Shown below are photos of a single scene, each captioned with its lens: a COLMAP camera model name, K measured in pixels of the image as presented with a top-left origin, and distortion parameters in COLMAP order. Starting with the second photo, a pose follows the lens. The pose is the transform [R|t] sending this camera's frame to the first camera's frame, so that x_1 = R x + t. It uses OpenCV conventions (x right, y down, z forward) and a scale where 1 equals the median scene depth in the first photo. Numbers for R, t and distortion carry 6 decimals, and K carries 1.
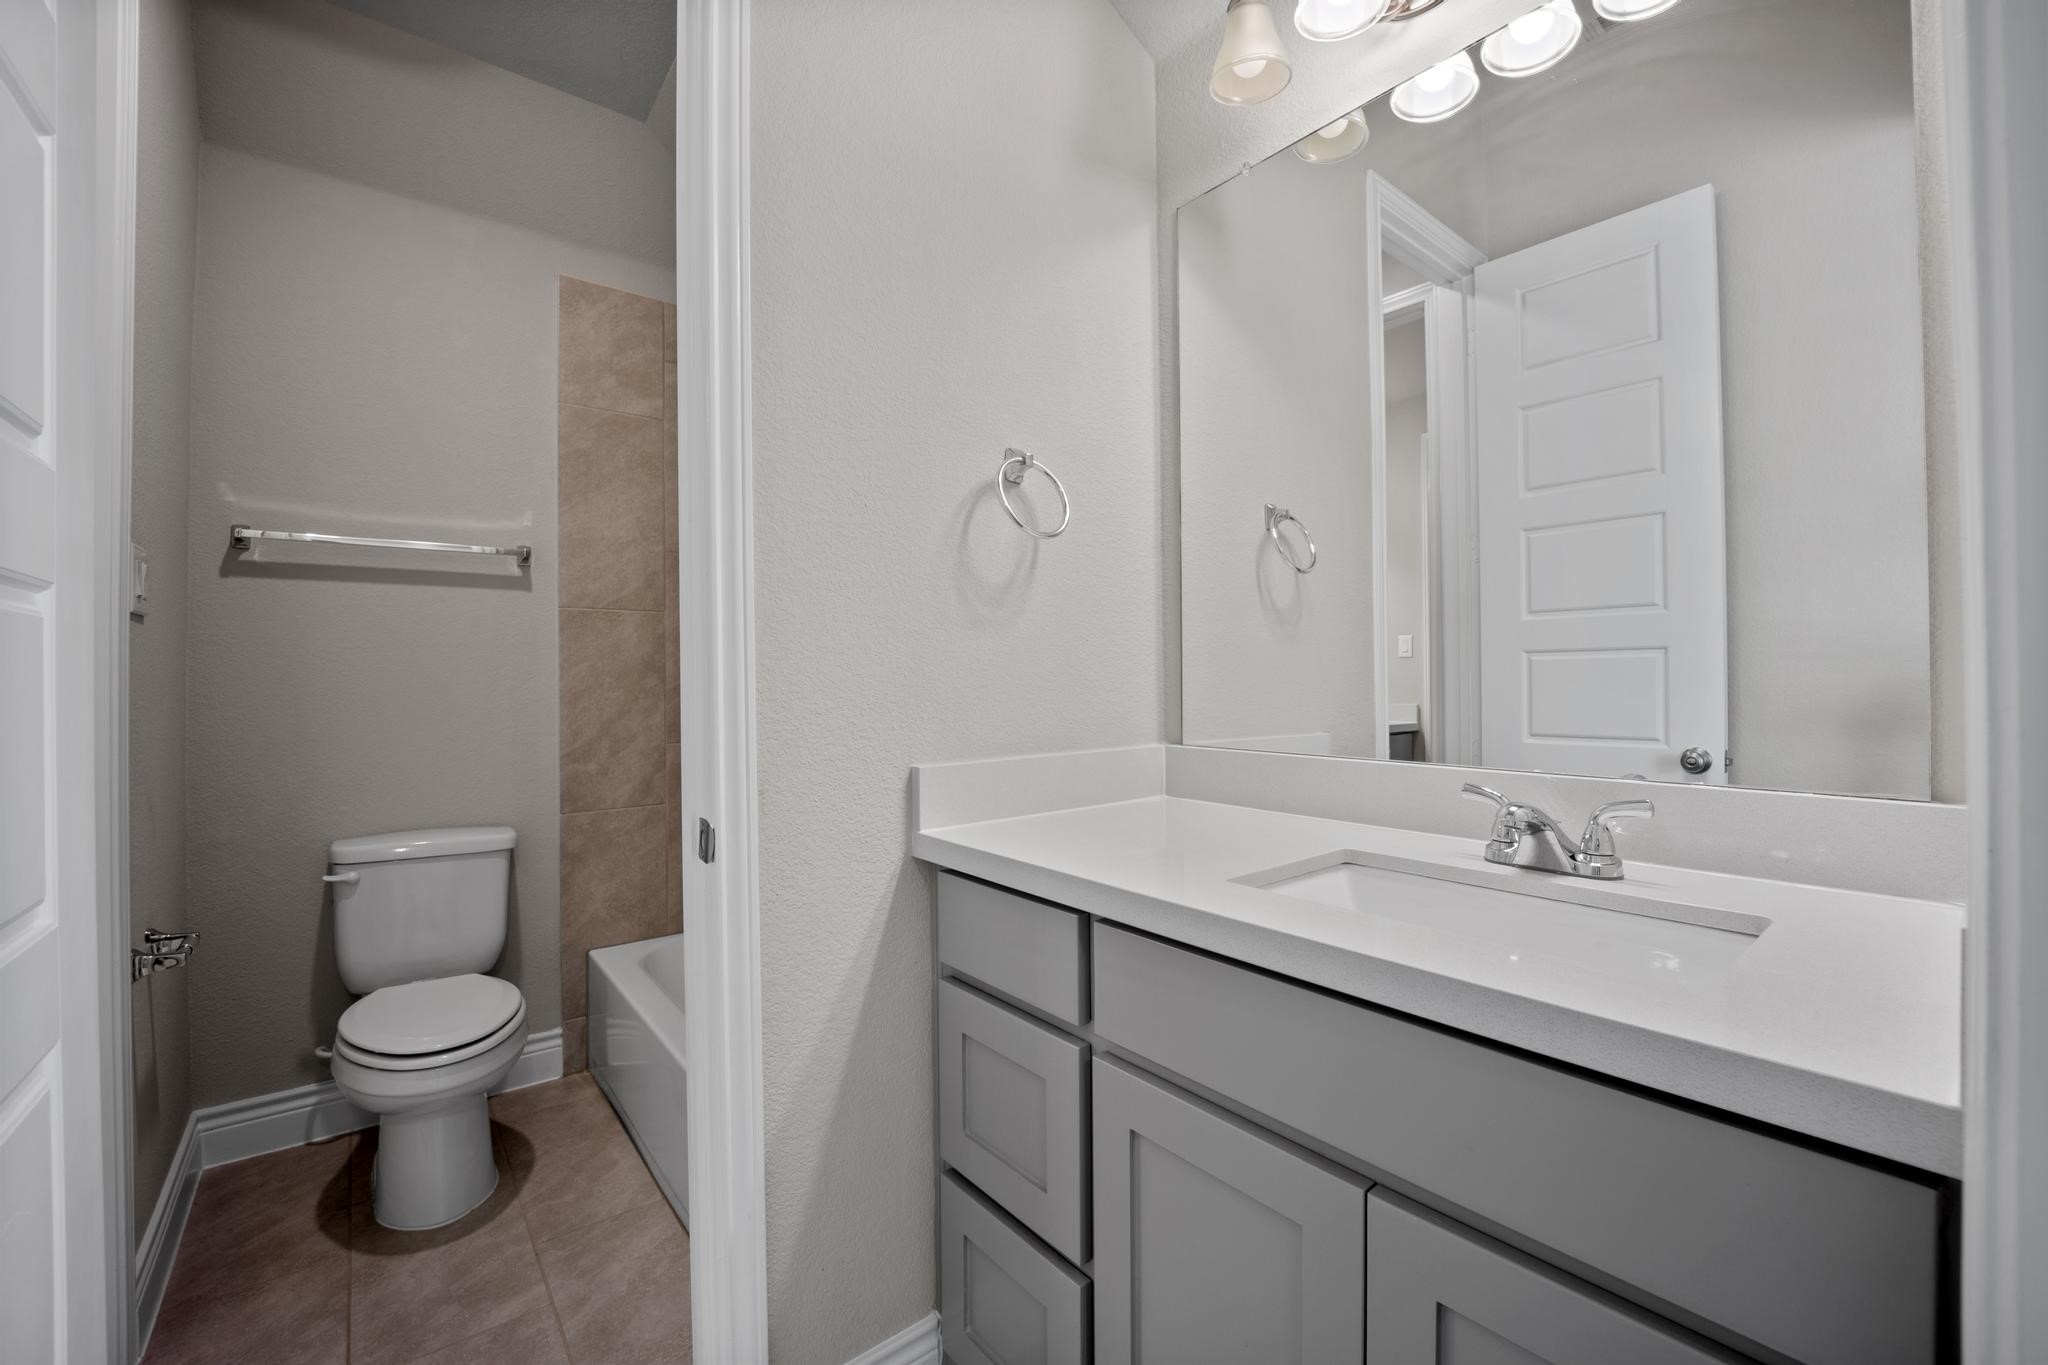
lens RADIAL K [[833.3, 0, 1027.0], [0, 833.3, 691.9], [0, 0, 1]] dist [-0.020269, 0.001008]
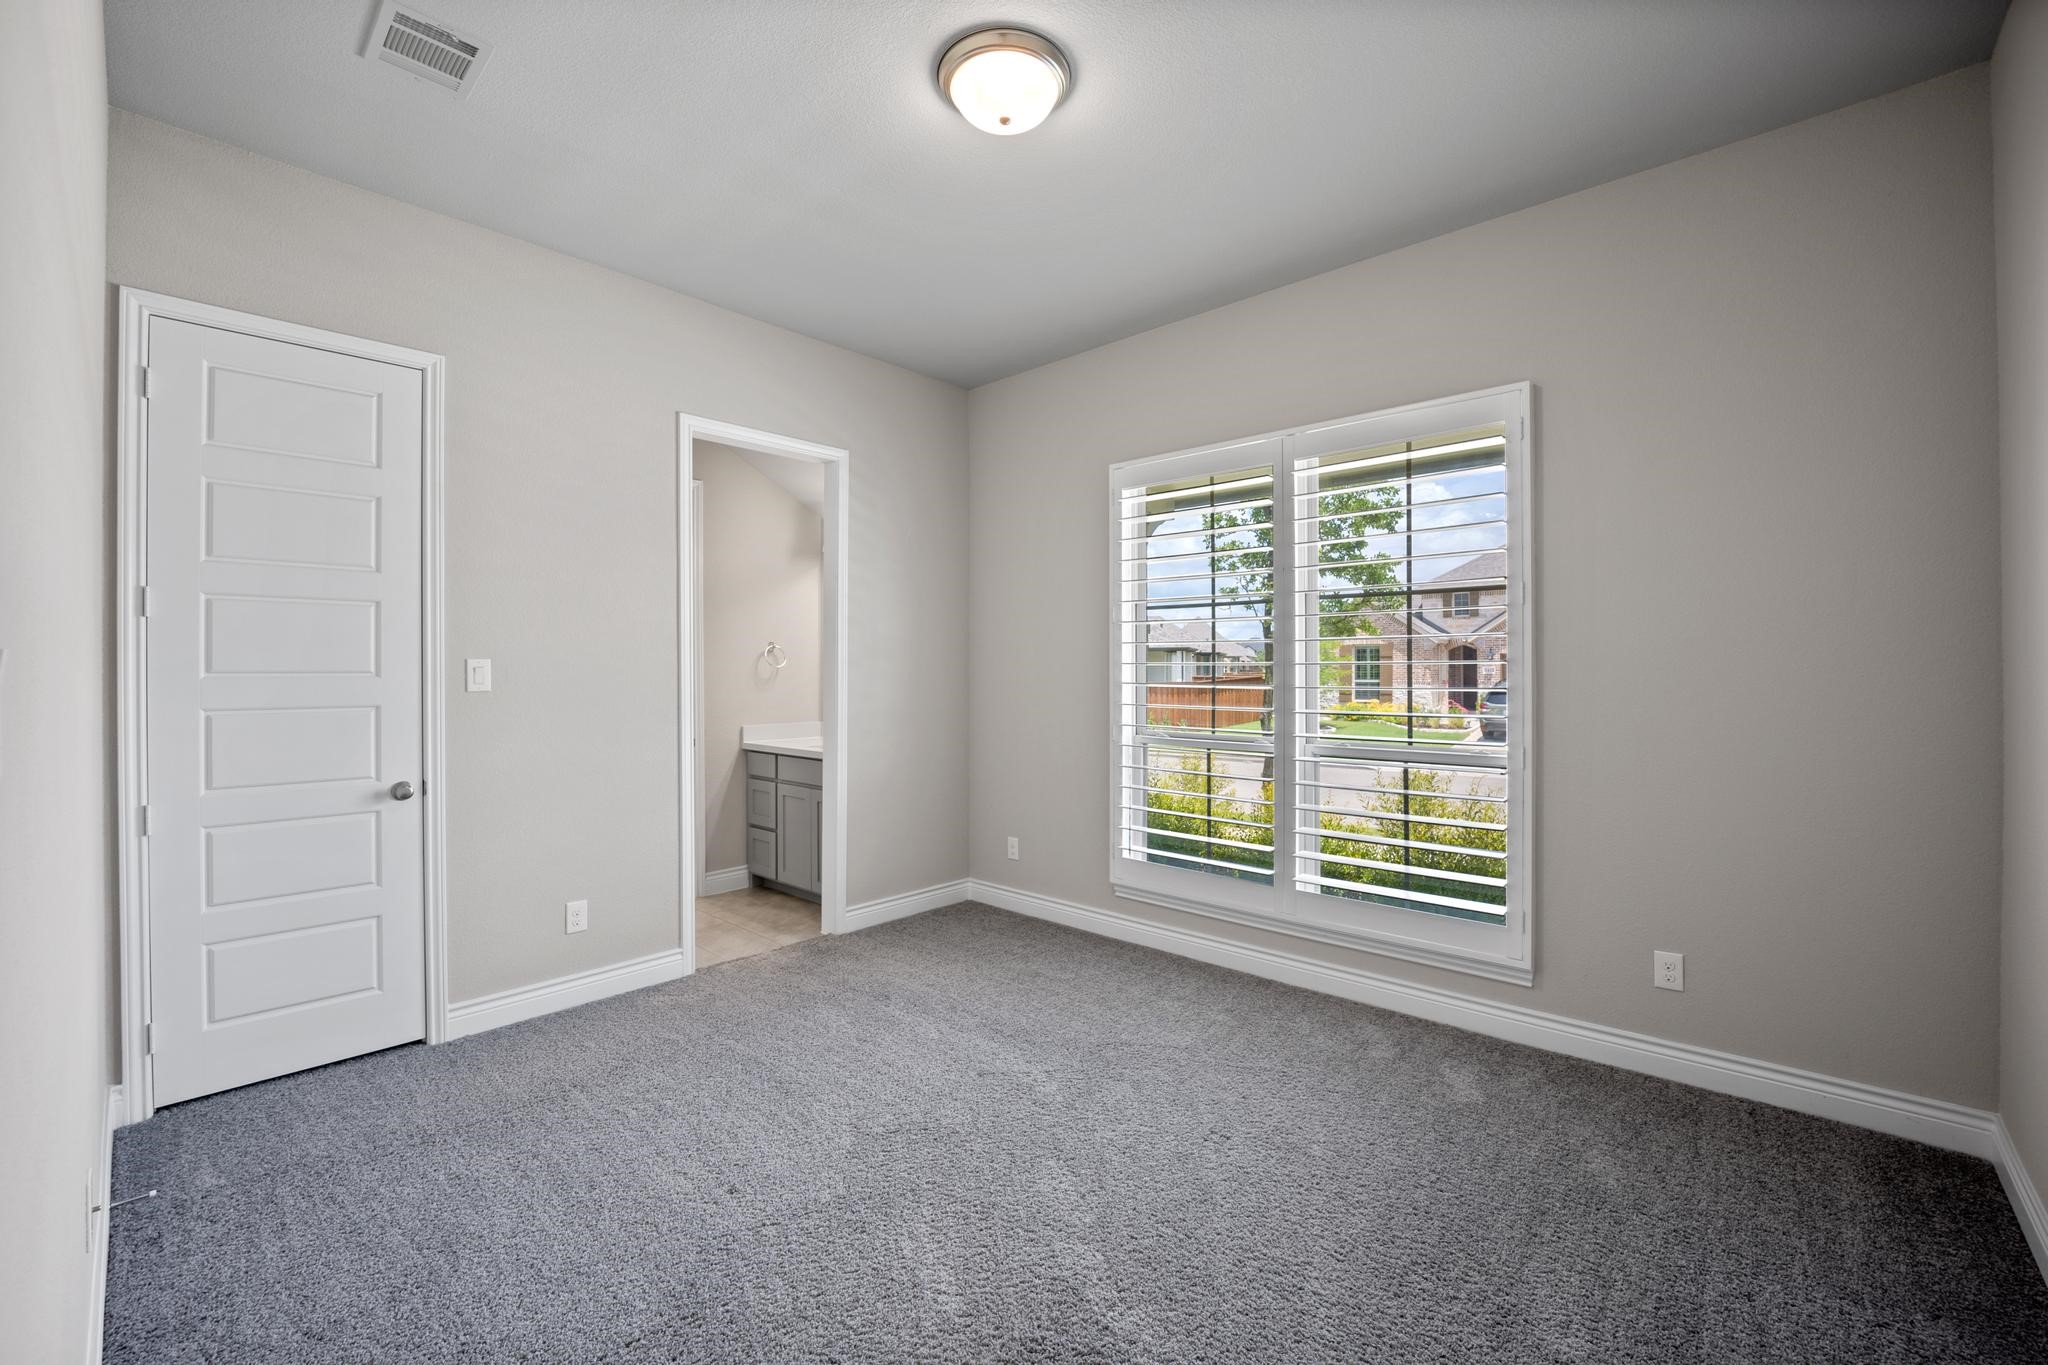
lens RADIAL K [[833.3, 0, 1020.9], [0, 833.3, 684.5], [0, 0, 1]] dist [-0.020269, 0.001008]
pose [[0.988812, 0.009518, 0.148864, 0.749915], [-0.009728, 0.999952, 0.000684, -0.156723], [-0.148851, -0.002124, 0.988857, -3.995063]]
